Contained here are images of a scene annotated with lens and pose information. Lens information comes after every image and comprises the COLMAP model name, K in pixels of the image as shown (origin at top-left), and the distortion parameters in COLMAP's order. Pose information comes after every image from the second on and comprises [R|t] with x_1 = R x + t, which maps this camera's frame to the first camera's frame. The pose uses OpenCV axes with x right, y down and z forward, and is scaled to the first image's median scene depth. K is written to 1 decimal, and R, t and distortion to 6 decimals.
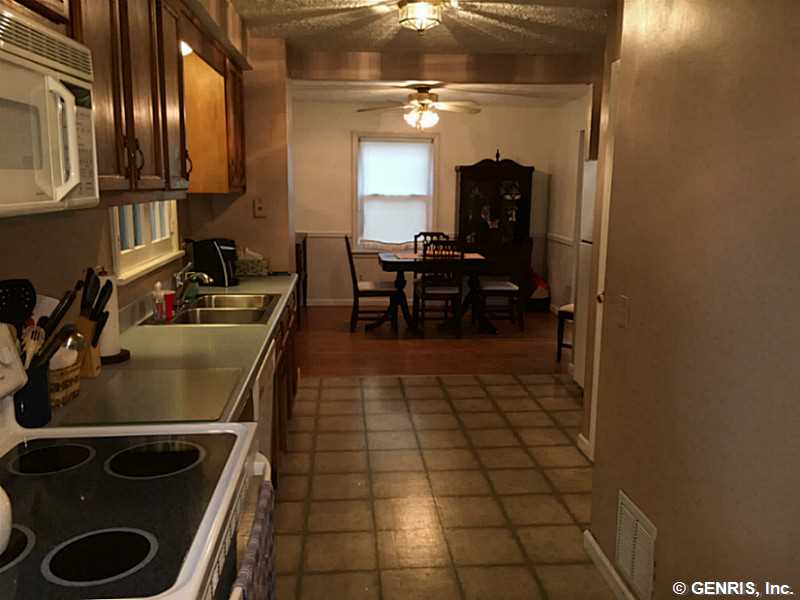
lens RADIAL K [[692.0, 0, 400.0], [0, 692.0, 300.0], [0, 0, 1]] dist [0.095017, -0.140704]
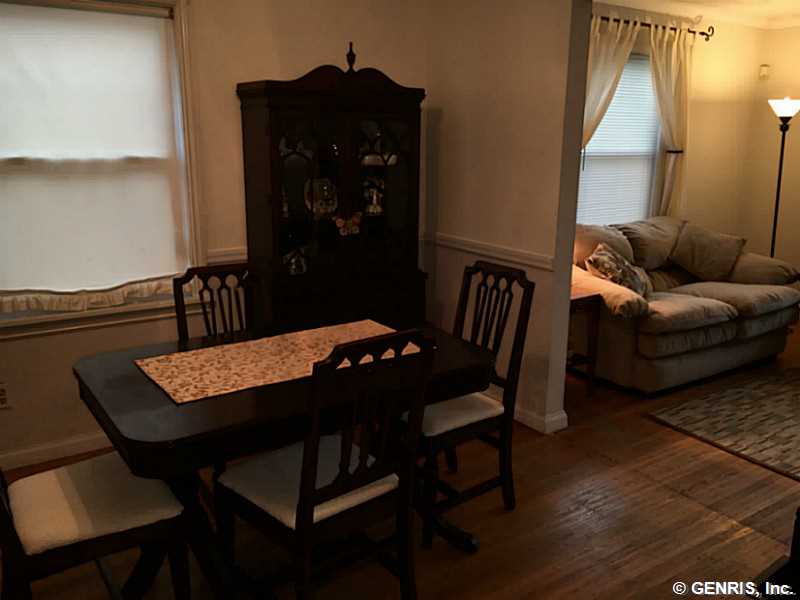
lens RADIAL K [[692.0, 0, 400.0], [0, 692.0, 300.0], [0, 0, 1]] dist [0.095017, -0.140704]
pose [[0.884434, -0.115776, 0.452076, -0.035352], [0.084788, 0.992479, 0.088296, -0.098294], [-0.458898, -0.039762, 0.887599, 0.604342]]
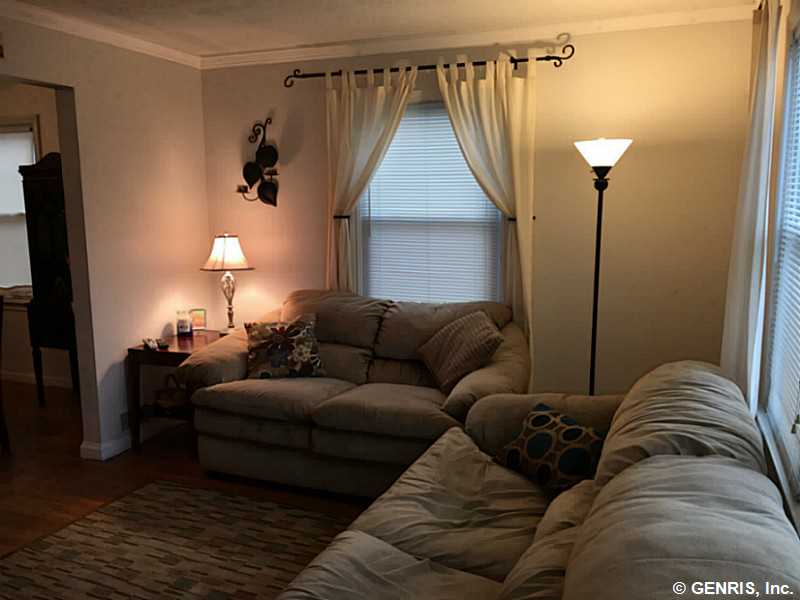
lens RADIAL K [[692.0, 0, 400.0], [0, 692.0, 300.0], [0, 0, 1]] dist [0.095017, -0.140704]
pose [[0.872501, 0.054167, -0.485601, 0.665850], [-0.071443, 0.997298, -0.017120, -0.086586], [0.483361, 0.049630, 0.874013, 0.615849]]
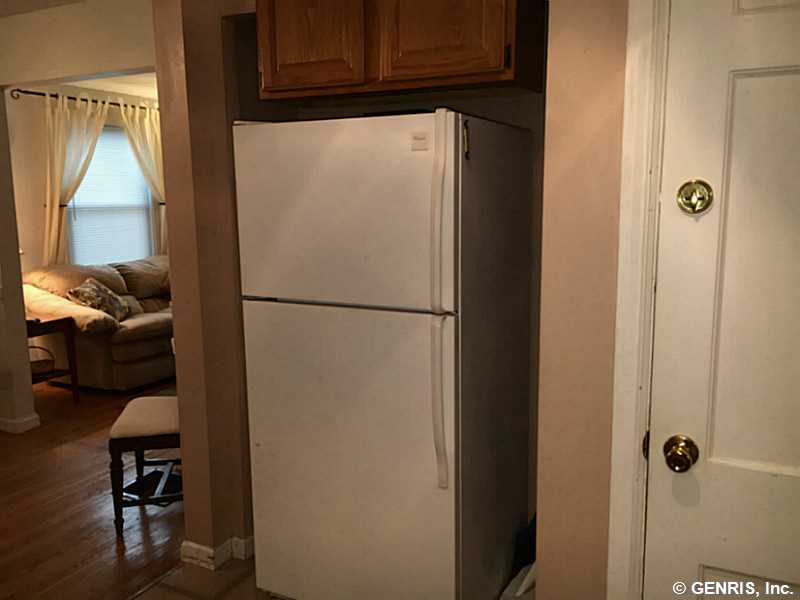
lens RADIAL K [[692.0, 0, 400.0], [0, 692.0, 300.0], [0, 0, 1]] dist [0.095017, -0.140704]
pose [[0.556892, -0.150380, 0.816858, -0.025851], [0.161798, 0.984274, 0.070895, -0.059330], [-0.814673, 0.092685, 0.572466, 0.396107]]
